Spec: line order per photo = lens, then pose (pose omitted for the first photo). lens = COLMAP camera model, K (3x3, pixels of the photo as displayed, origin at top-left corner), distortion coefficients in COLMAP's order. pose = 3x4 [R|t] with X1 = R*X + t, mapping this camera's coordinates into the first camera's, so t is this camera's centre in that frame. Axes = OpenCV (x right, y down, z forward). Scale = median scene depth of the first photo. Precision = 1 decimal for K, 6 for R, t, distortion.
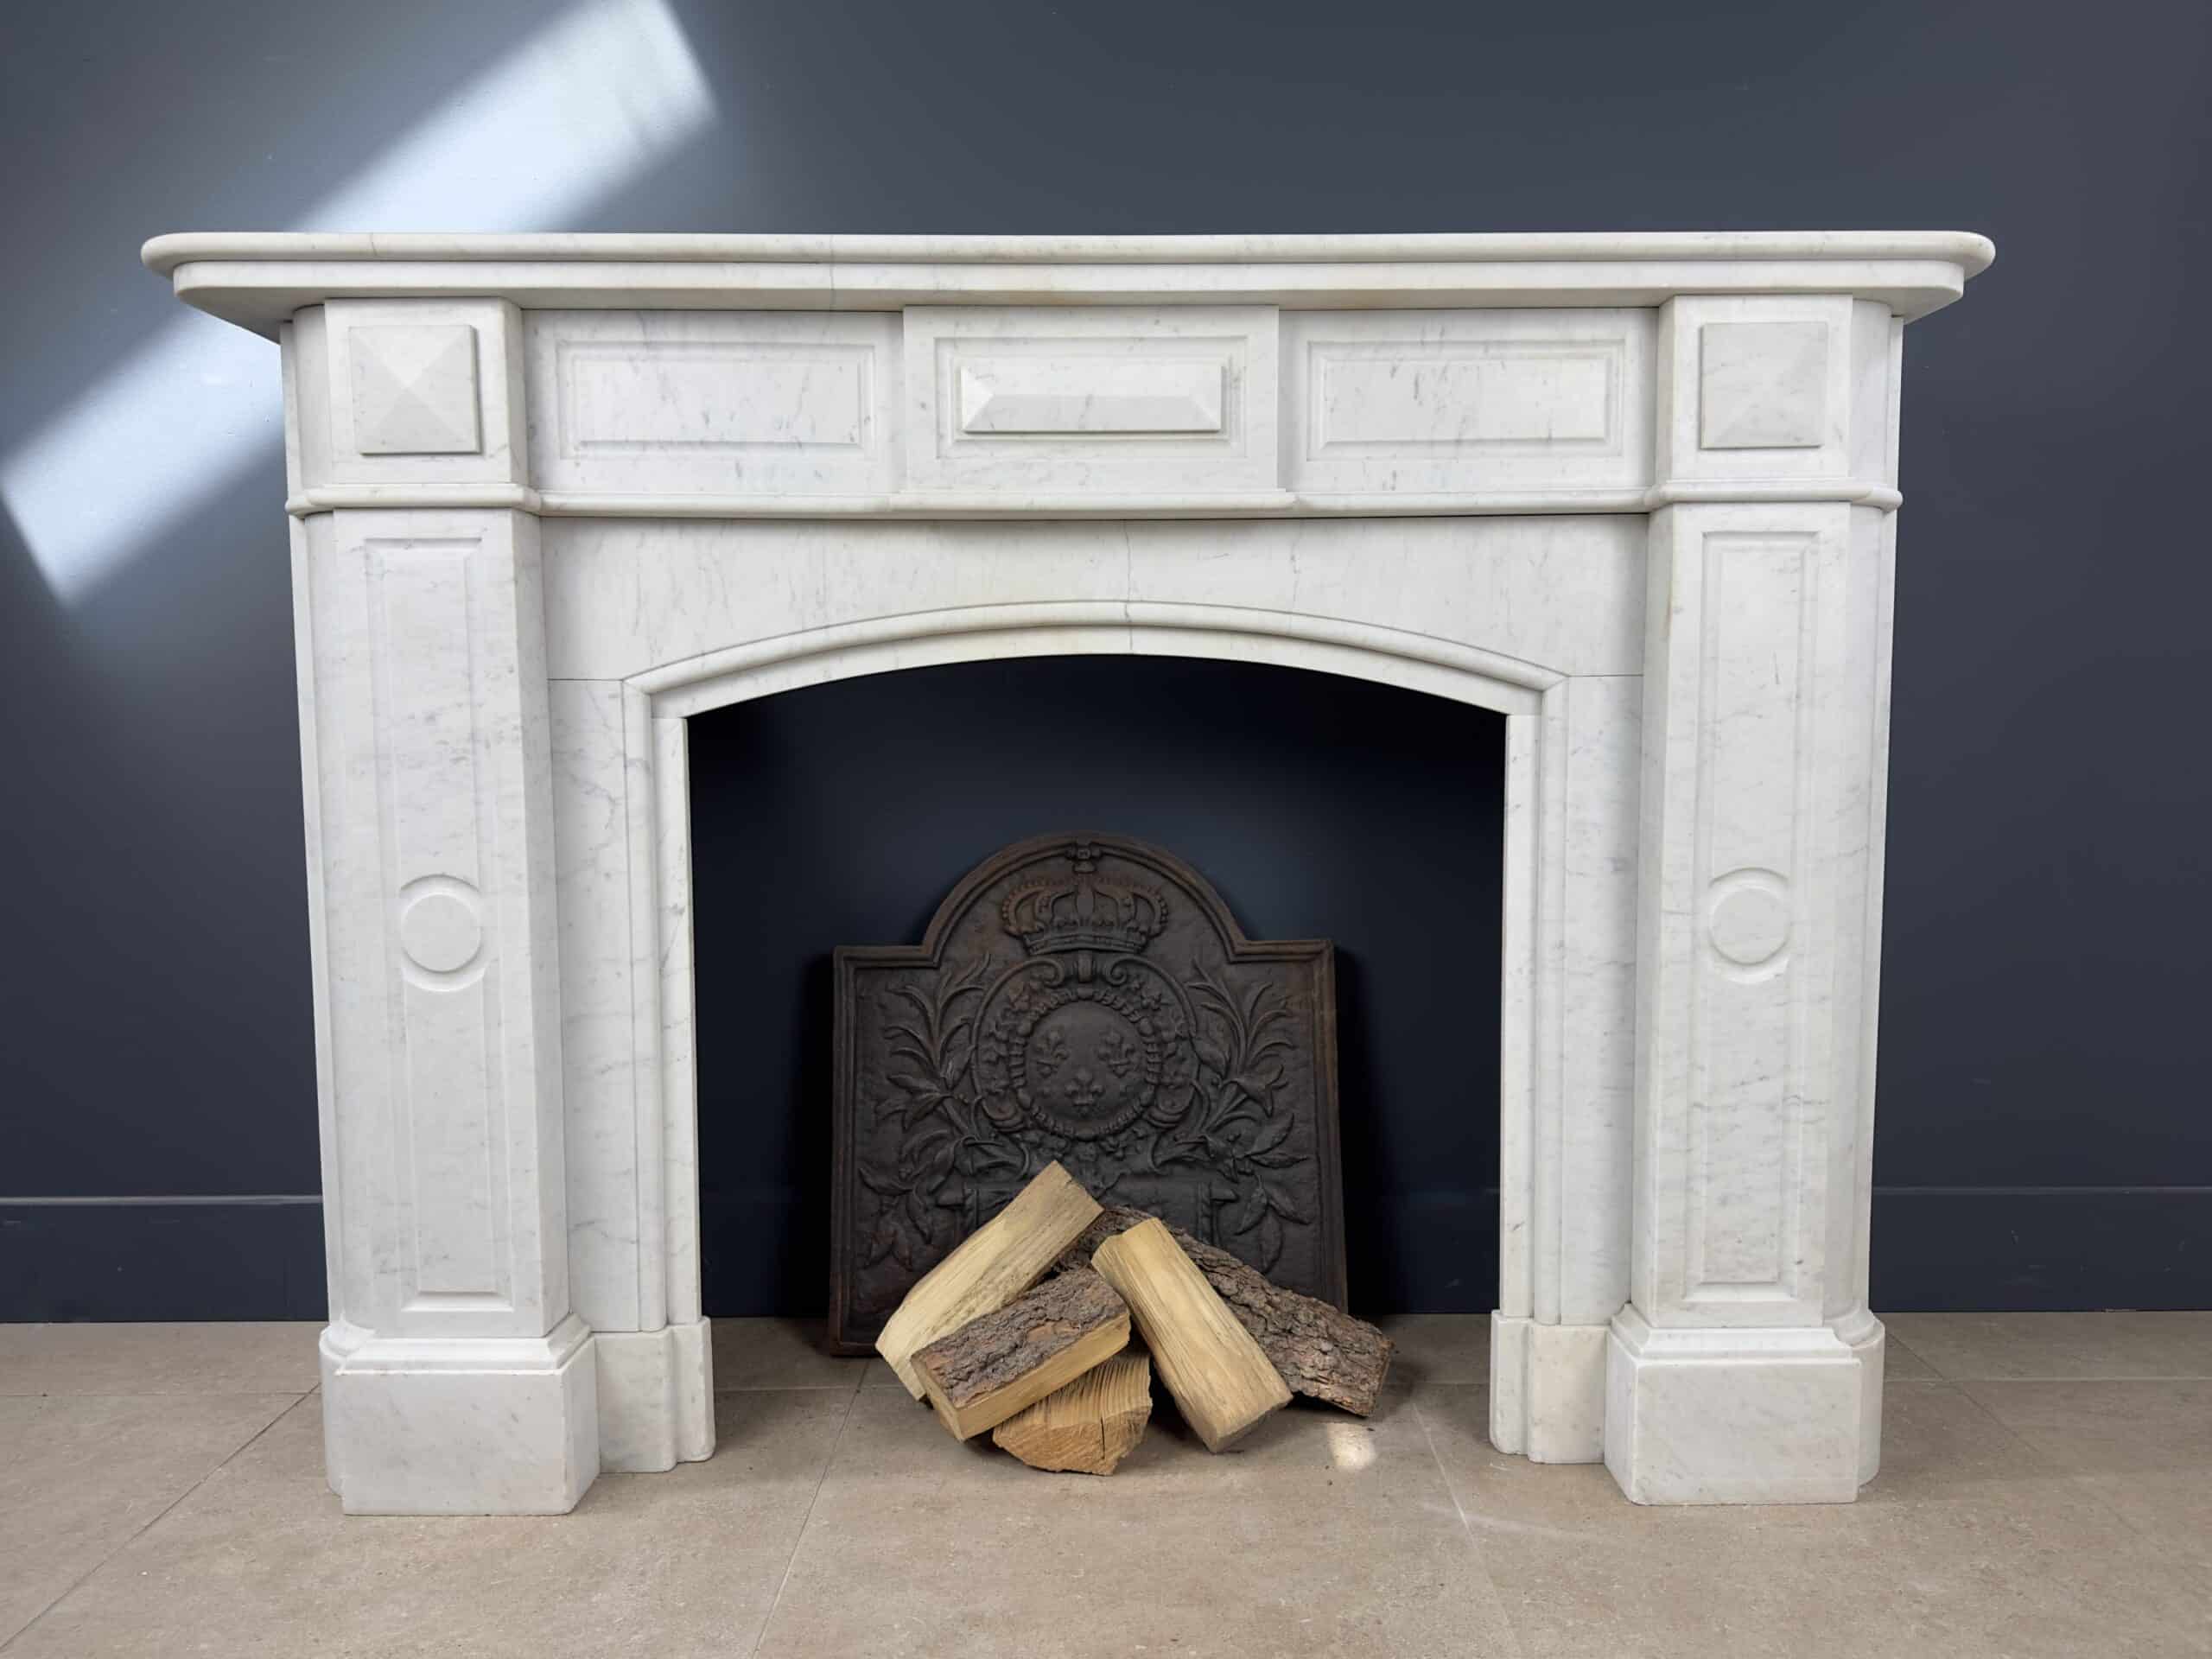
lens RADIAL K [[1552.3, 0, 1128.3], [0, 1552.3, 862.3], [0, 0, 1]] dist [0.073951, -0.071682]
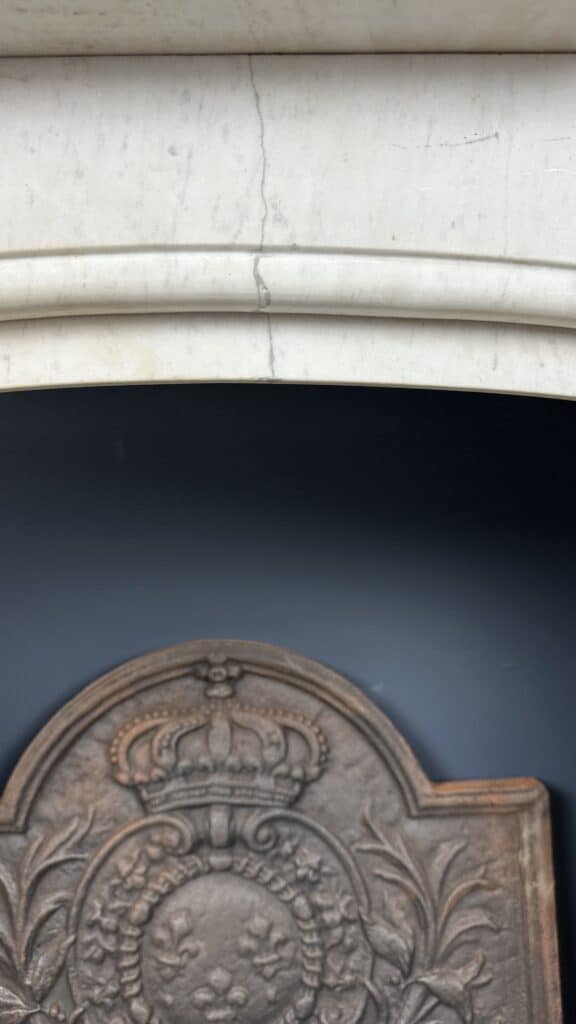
lens RADIAL K [[746.8, 0, 288.0], [0, 746.8, 512.0], [0, 0, 1]] dist [0.003256, -0.033083]
pose [[0.999880, -0.011756, 0.010082, 0.003866], [0.012178, 0.999005, -0.042913, -0.084458], [-0.009568, 0.043031, 0.999028, 0.767523]]
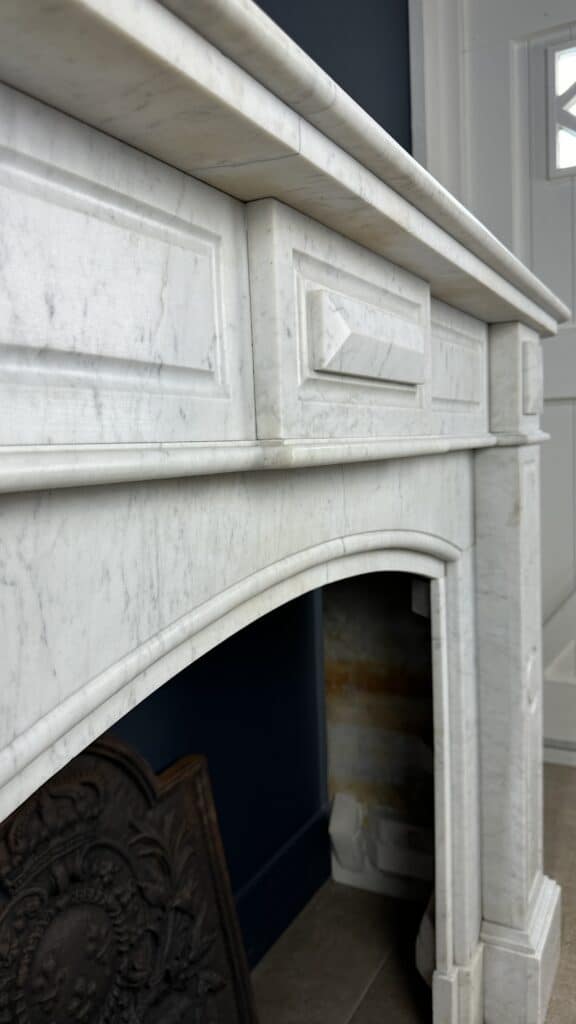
lens RADIAL K [[741.6, 0, 293.8], [0, 741.6, 505.5], [0, 0, 1]] dist [0.056894, -0.103049]
pose [[0.480815, -0.086829, 0.872512, -0.422646], [0.110548, 0.993147, 0.037914, -0.202926], [-0.869825, 0.078225, 0.487119, 0.758427]]
